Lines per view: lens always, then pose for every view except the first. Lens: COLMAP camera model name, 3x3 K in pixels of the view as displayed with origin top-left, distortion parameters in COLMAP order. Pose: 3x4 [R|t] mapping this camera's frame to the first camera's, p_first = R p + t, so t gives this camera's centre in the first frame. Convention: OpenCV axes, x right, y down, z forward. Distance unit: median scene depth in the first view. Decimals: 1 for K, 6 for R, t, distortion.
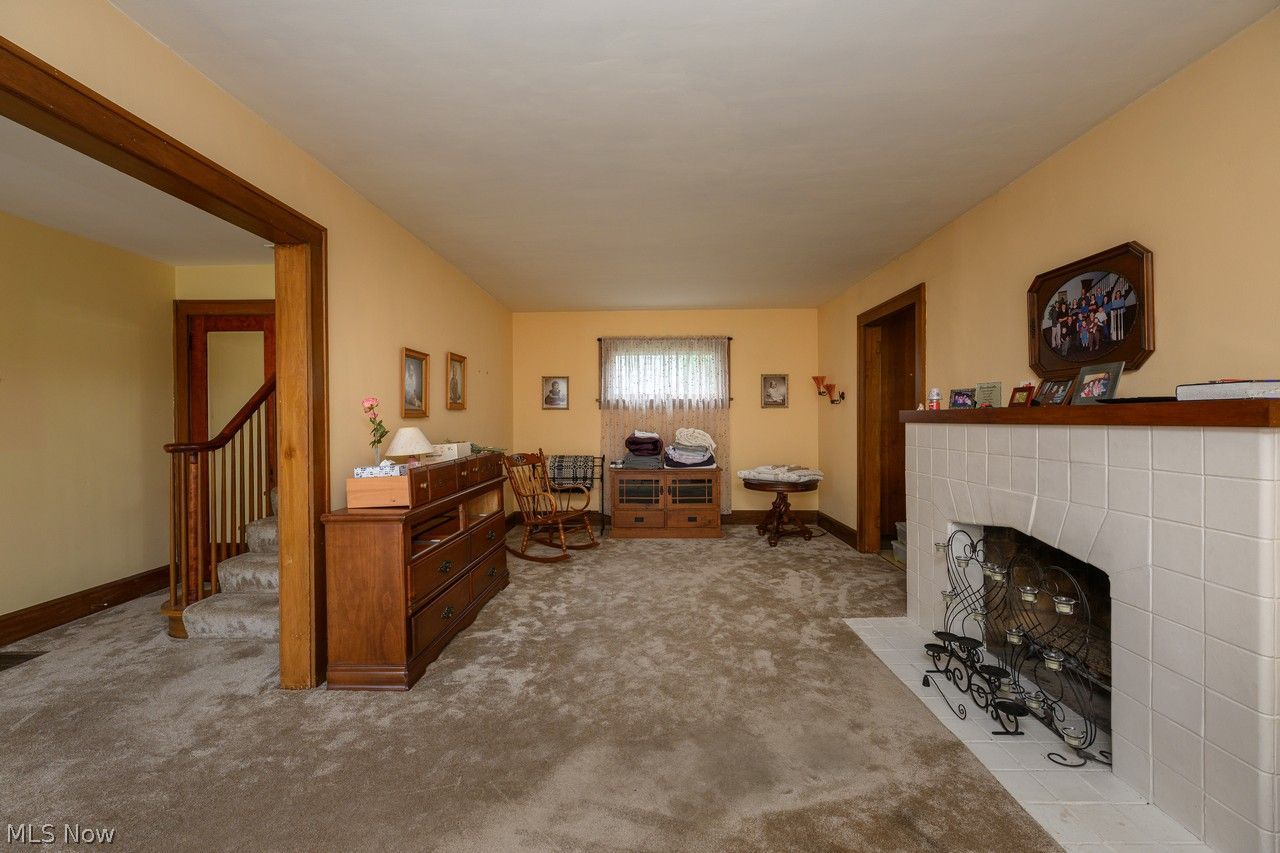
lens RADIAL K [[500.4, 0, 647.5], [0, 500.4, 423.1], [0, 0, 1]] dist [-0.006834, 0.000525]
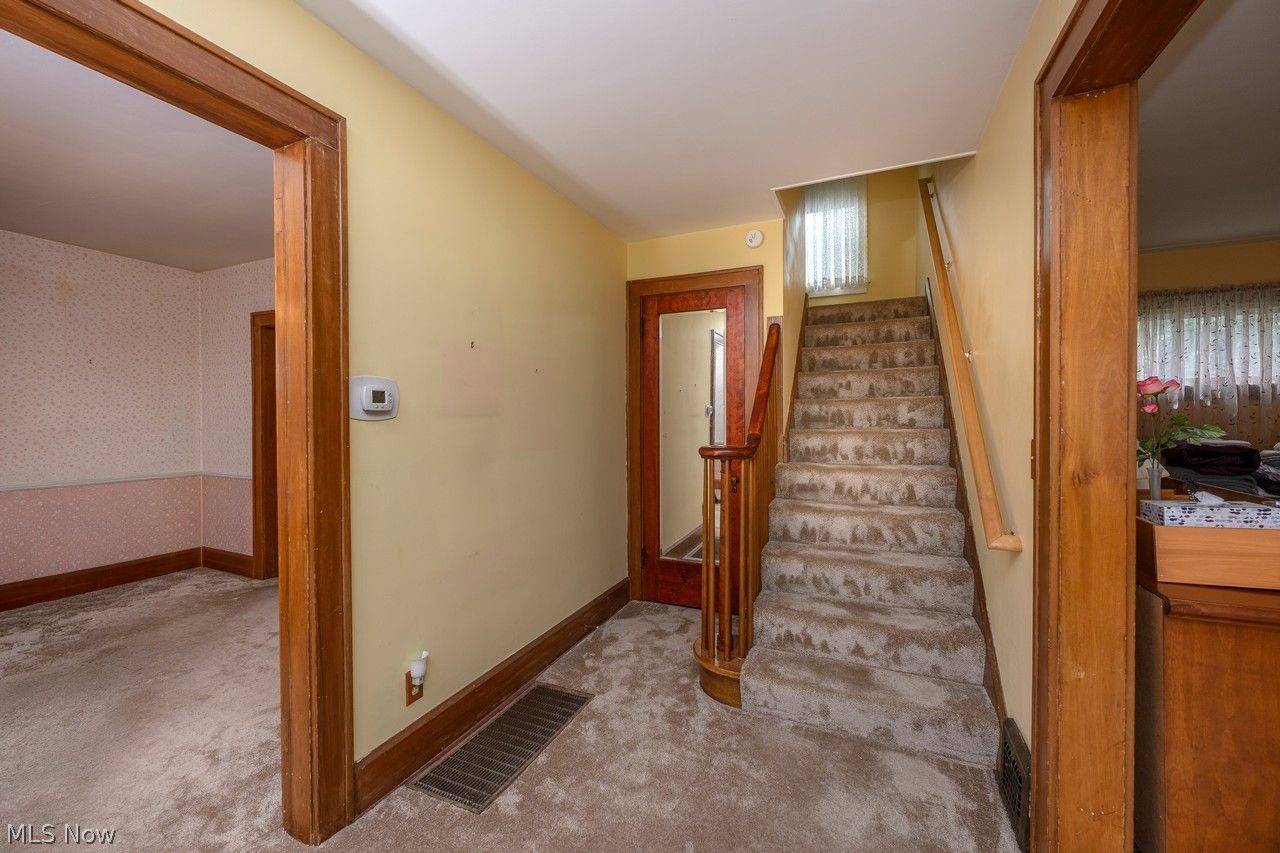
lens RADIAL K [[500.4, 0, 641.7], [0, 500.4, 422.8], [0, 0, 1]] dist [-0.006834, 0.000525]
pose [[0.918962, 0.006801, -0.394287, -0.753272], [-0.005105, 0.999973, 0.005350, 0.000681], [0.394313, -0.002903, 0.918972, 0.248925]]
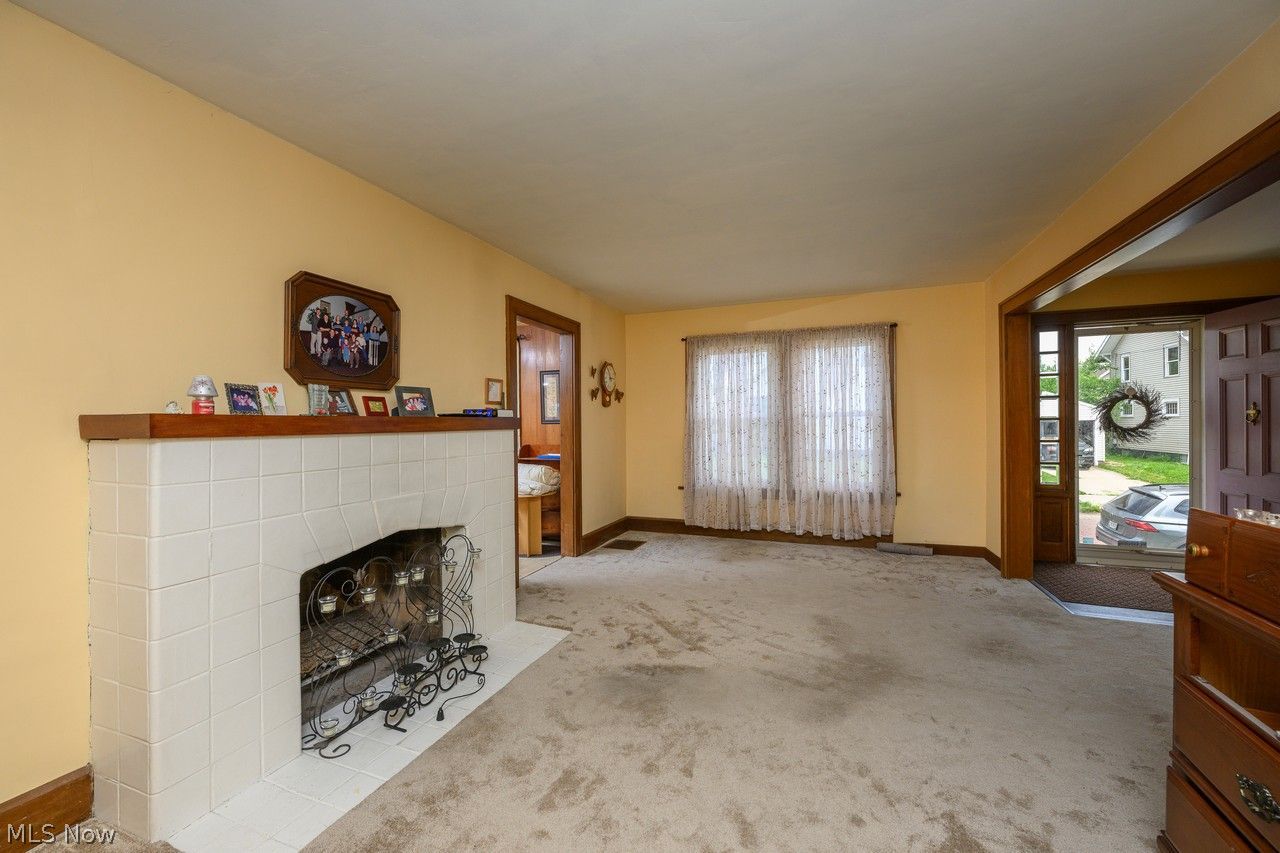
lens RADIAL K [[500.4, 0, 641.0], [0, 500.4, 421.2], [0, 0, 1]] dist [-0.006834, 0.000525]
pose [[-0.933282, 0.015007, 0.358830, -0.100431], [0.017142, 0.999849, 0.002769, -0.012716], [-0.358735, 0.008735, -0.933399, 1.449759]]
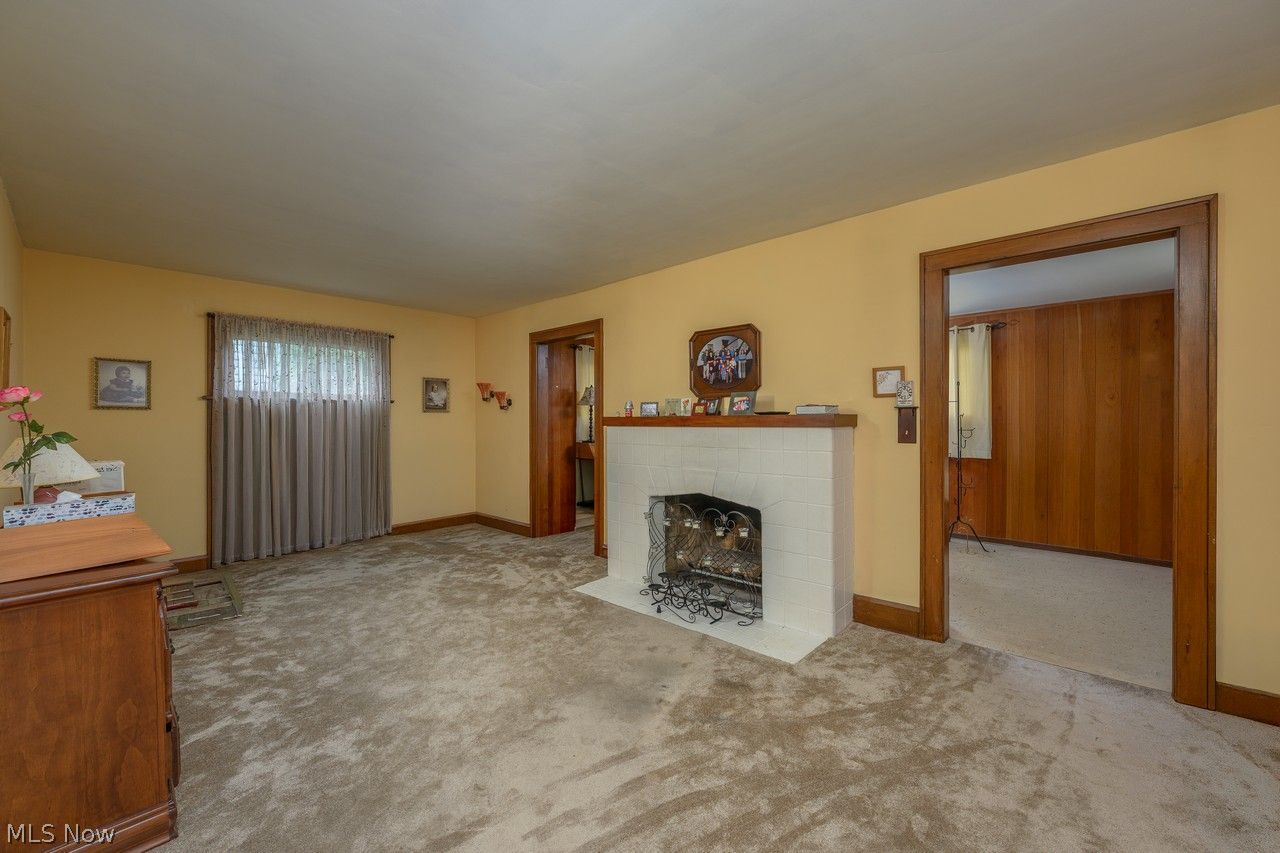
lens RADIAL K [[500.4, 0, 642.4], [0, 500.4, 419.2], [0, 0, 1]] dist [-0.006834, 0.000525]
pose [[0.660445, 0.006352, 0.750847, -0.449114], [0.005721, 0.999893, -0.013492, -0.000635], [-0.750852, 0.013206, 0.660338, 0.081301]]
